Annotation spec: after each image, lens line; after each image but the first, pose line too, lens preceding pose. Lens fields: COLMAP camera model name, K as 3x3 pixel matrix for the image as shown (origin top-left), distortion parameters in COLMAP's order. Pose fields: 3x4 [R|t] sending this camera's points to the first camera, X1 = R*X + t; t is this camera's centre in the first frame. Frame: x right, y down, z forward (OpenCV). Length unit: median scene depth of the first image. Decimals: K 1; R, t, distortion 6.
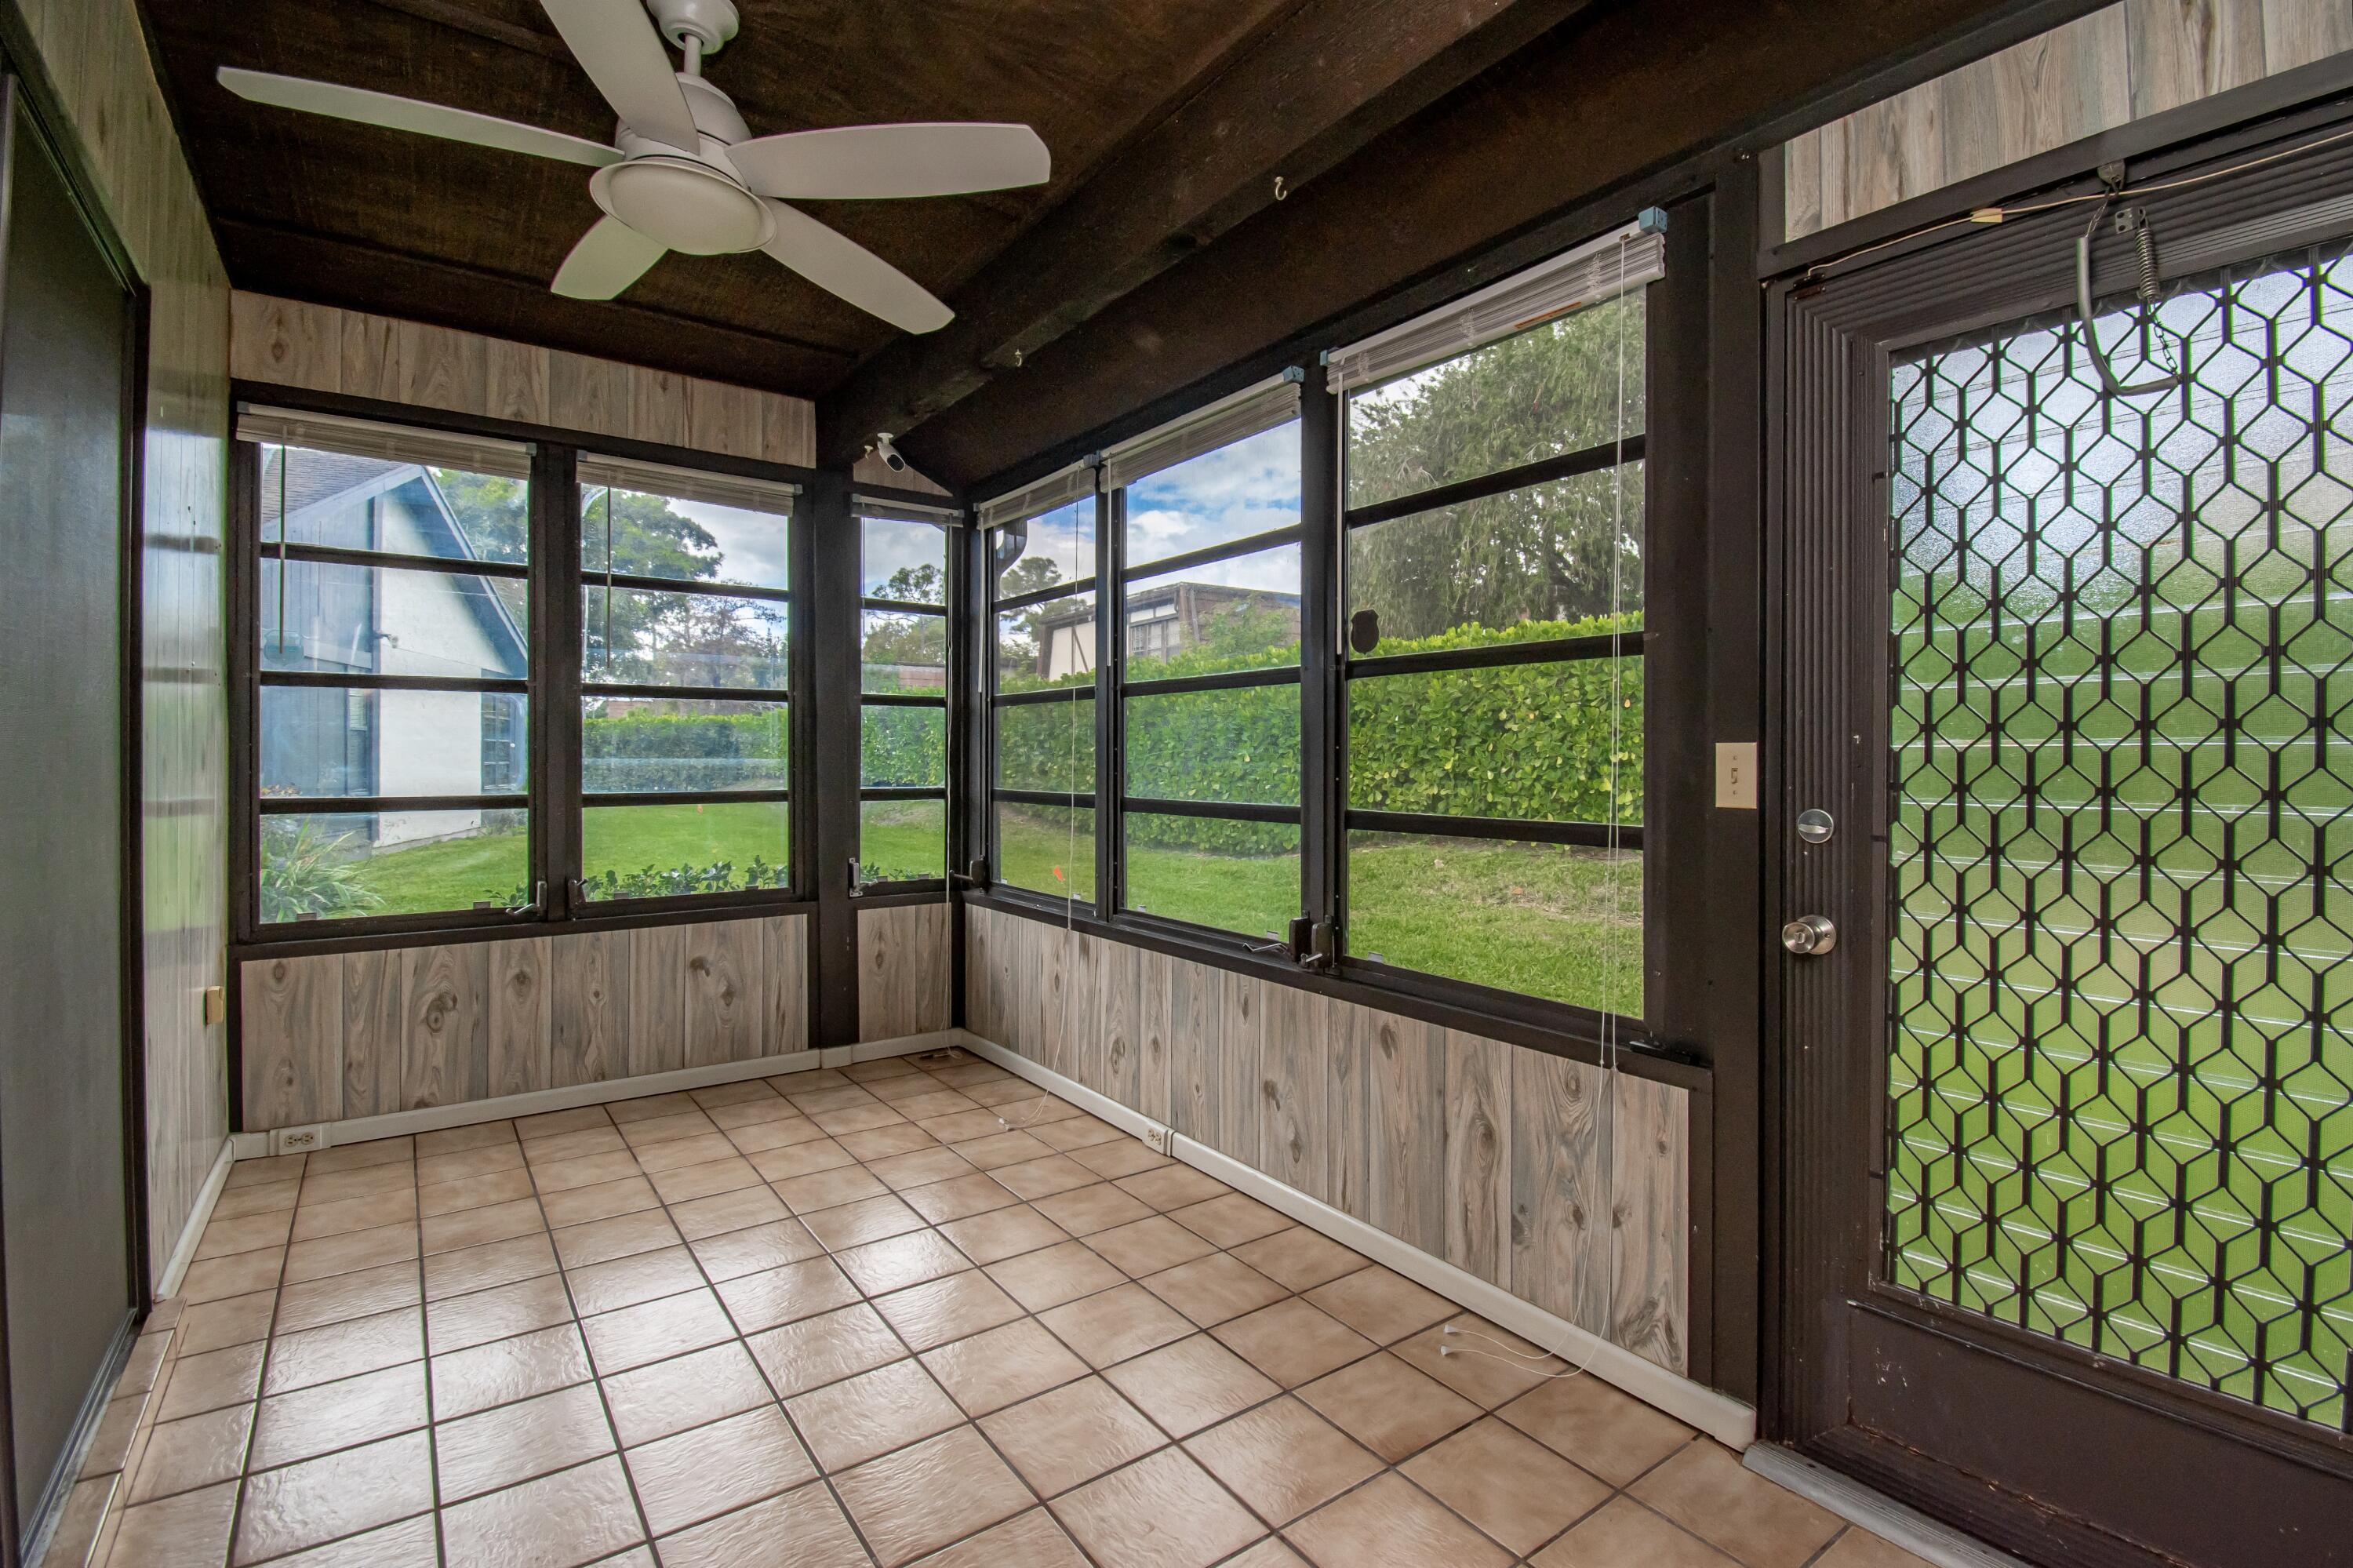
lens RADIAL K [[1063.8, 0, 1187.2], [0, 1063.8, 764.4], [0, 0, 1]] dist [0.018421, -0.027430]
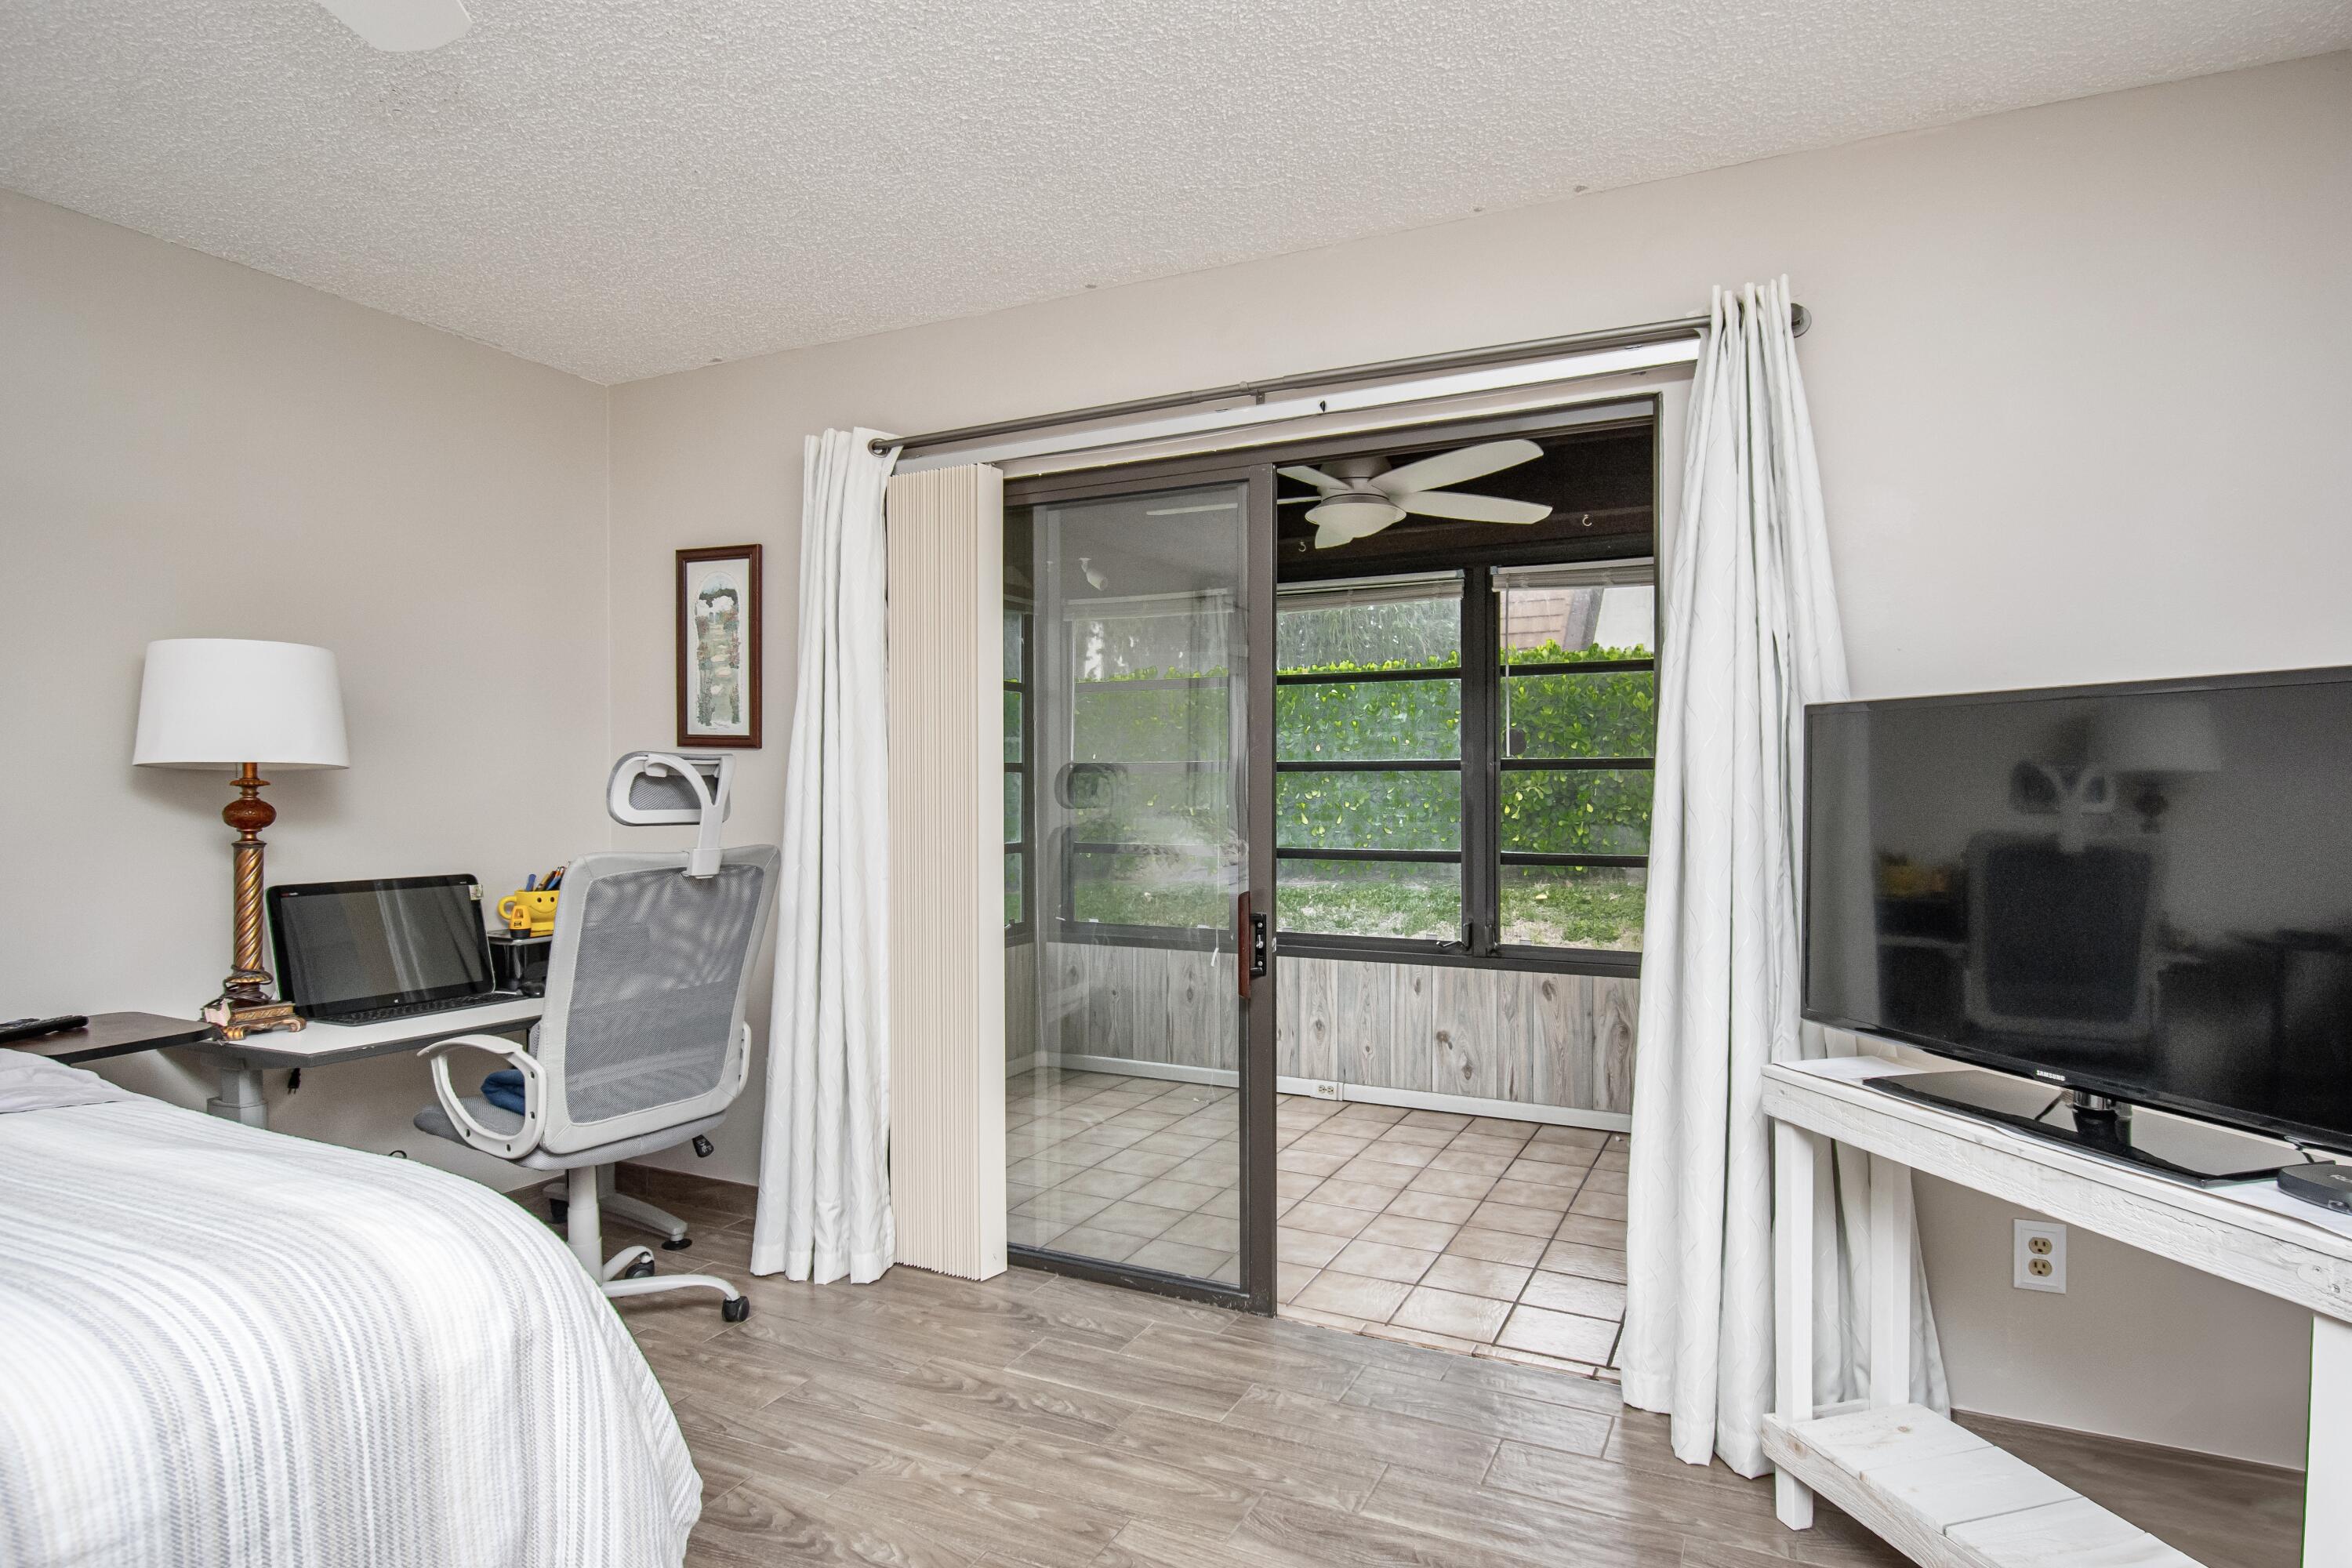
lens RADIAL K [[1287.2, 0, 1176.0], [0, 1287.2, 784.0], [0, 0, 1]] dist [0.013089, -0.029718]
pose [[0.887702, -0.007051, 0.460365, -1.113717], [0.007763, 0.999970, 0.000347, -0.062032], [-0.460353, 0.003266, 0.887730, -0.468359]]
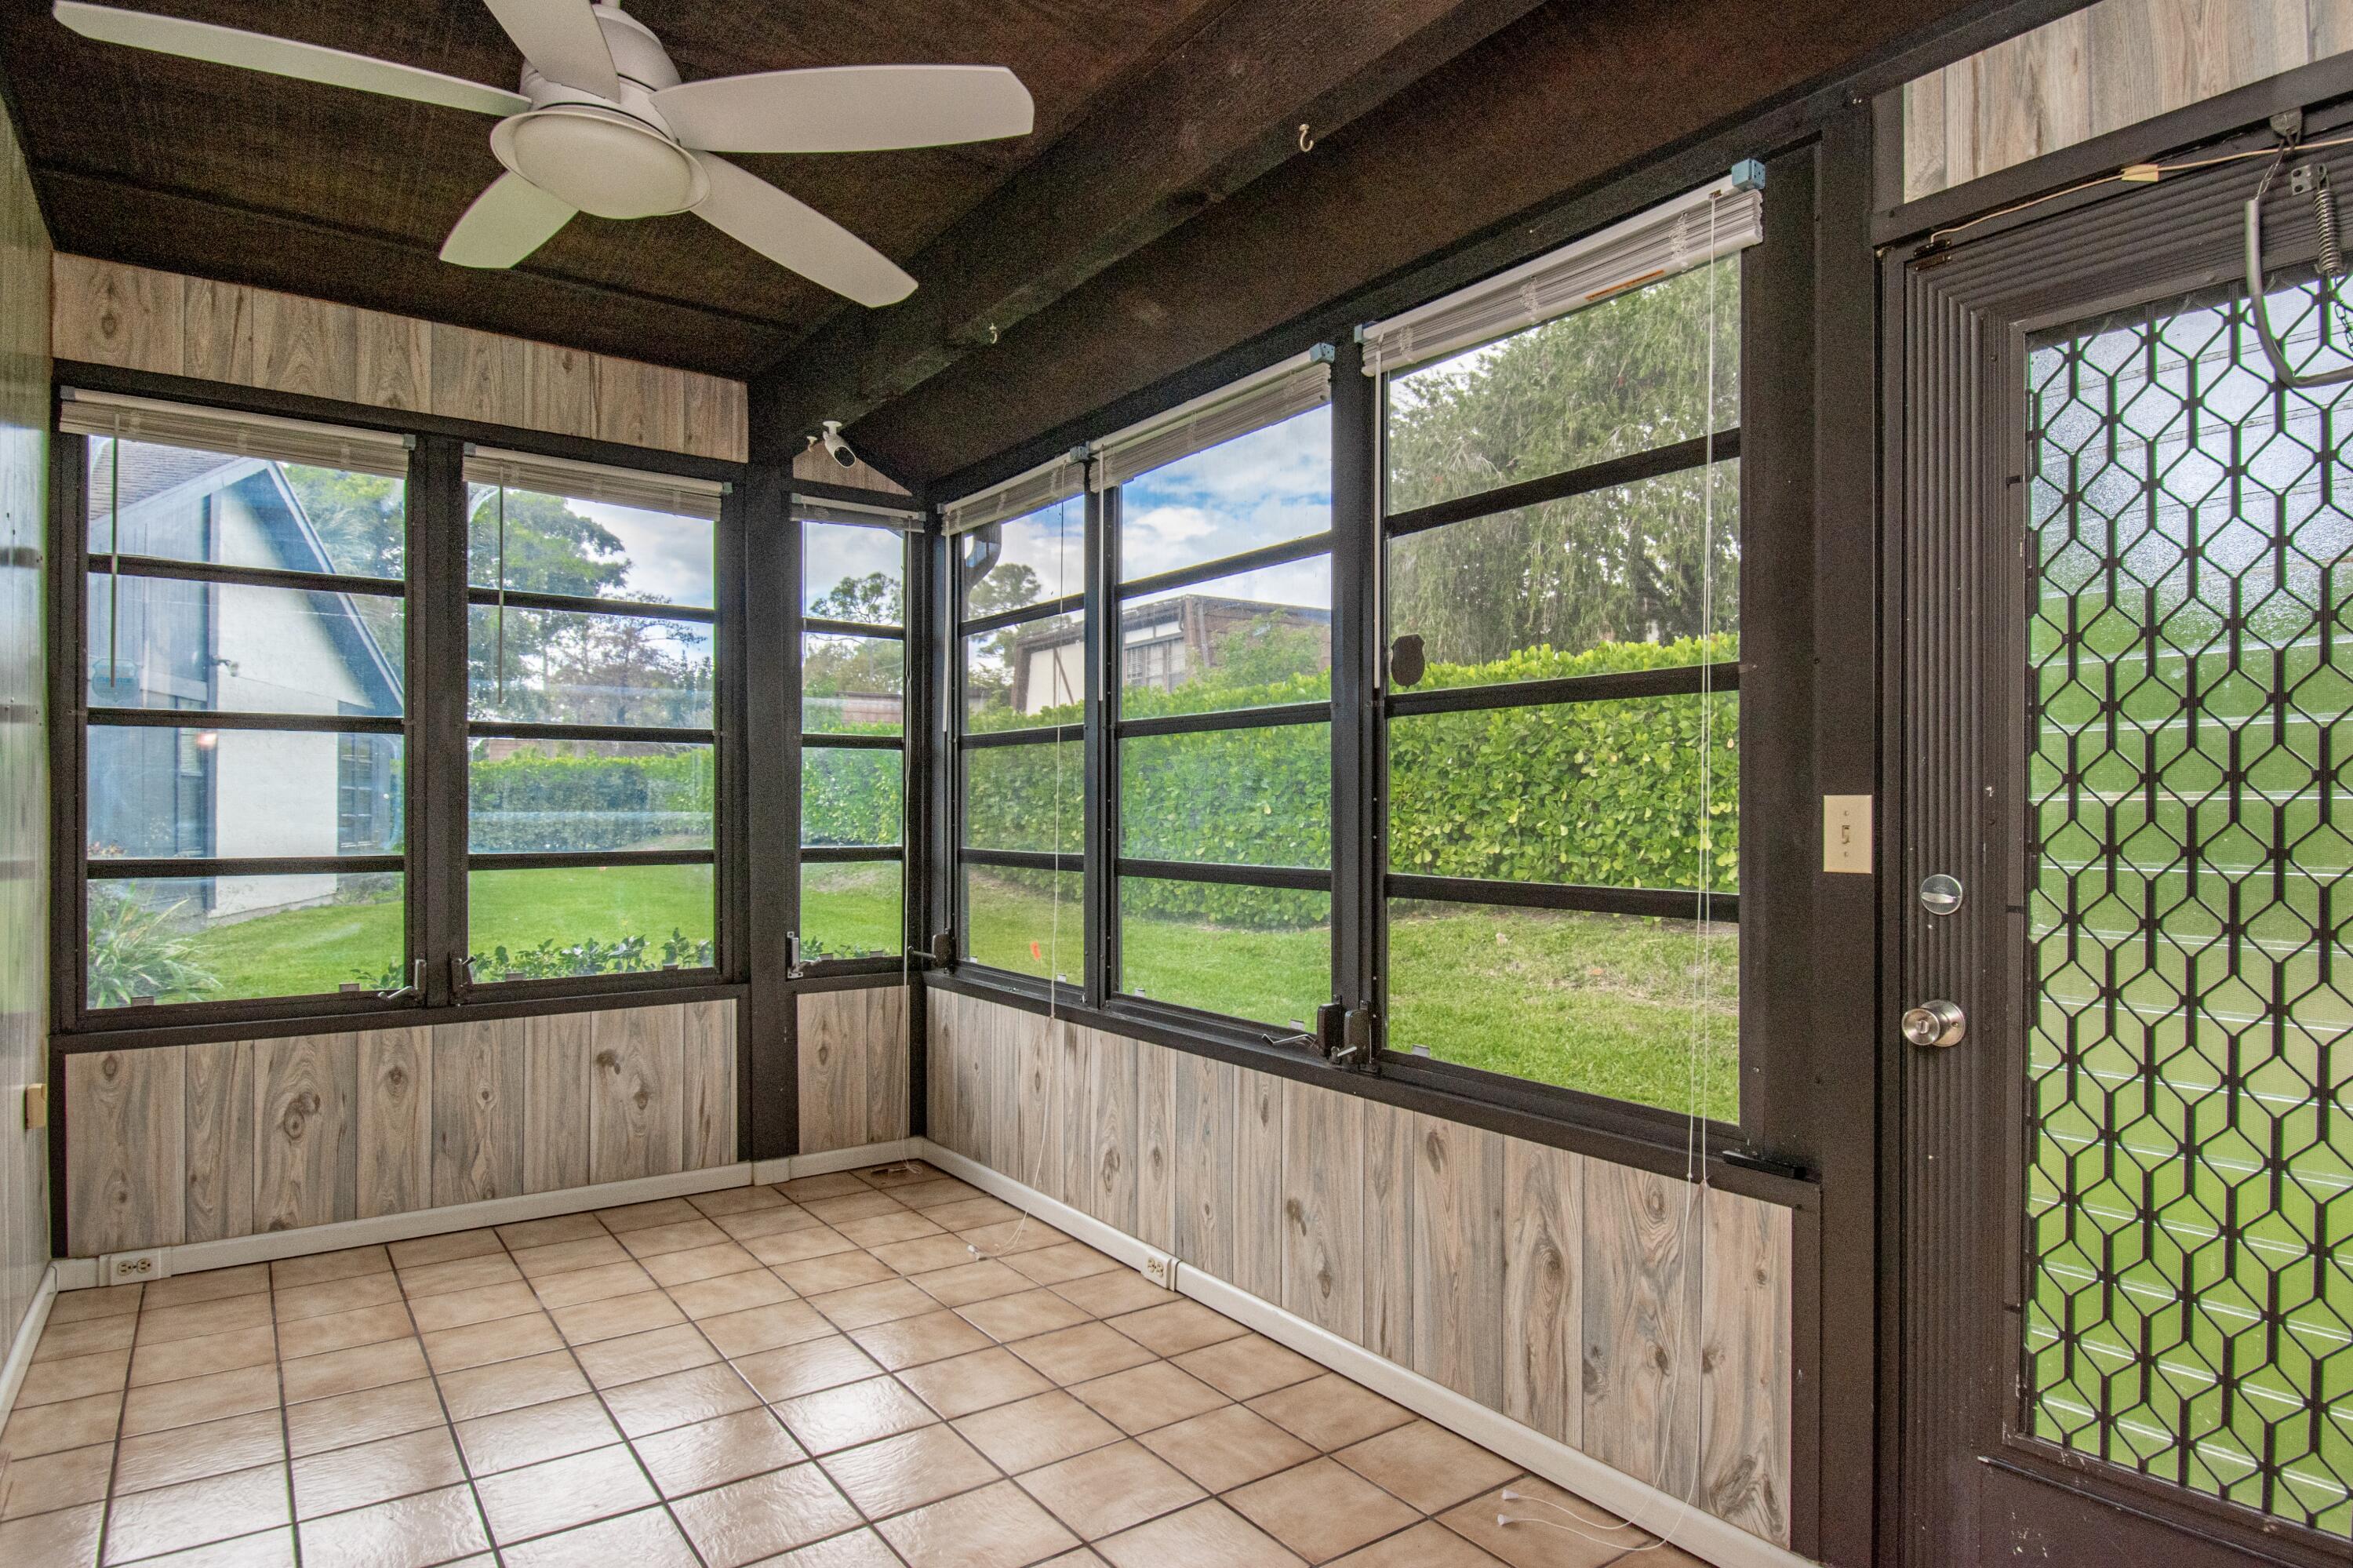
lens RADIAL K [[1303.3, 0, 1188.4], [0, 1303.3, 813.2], [0, 0, 1]] dist [0.013566, -0.029624]
pose [[0.999990, 0.000027, -0.004445, -0.000628], [-0.000039, 0.999996, -0.002661, -0.002188], [0.004445, 0.002661, 0.999987, -0.020722]]
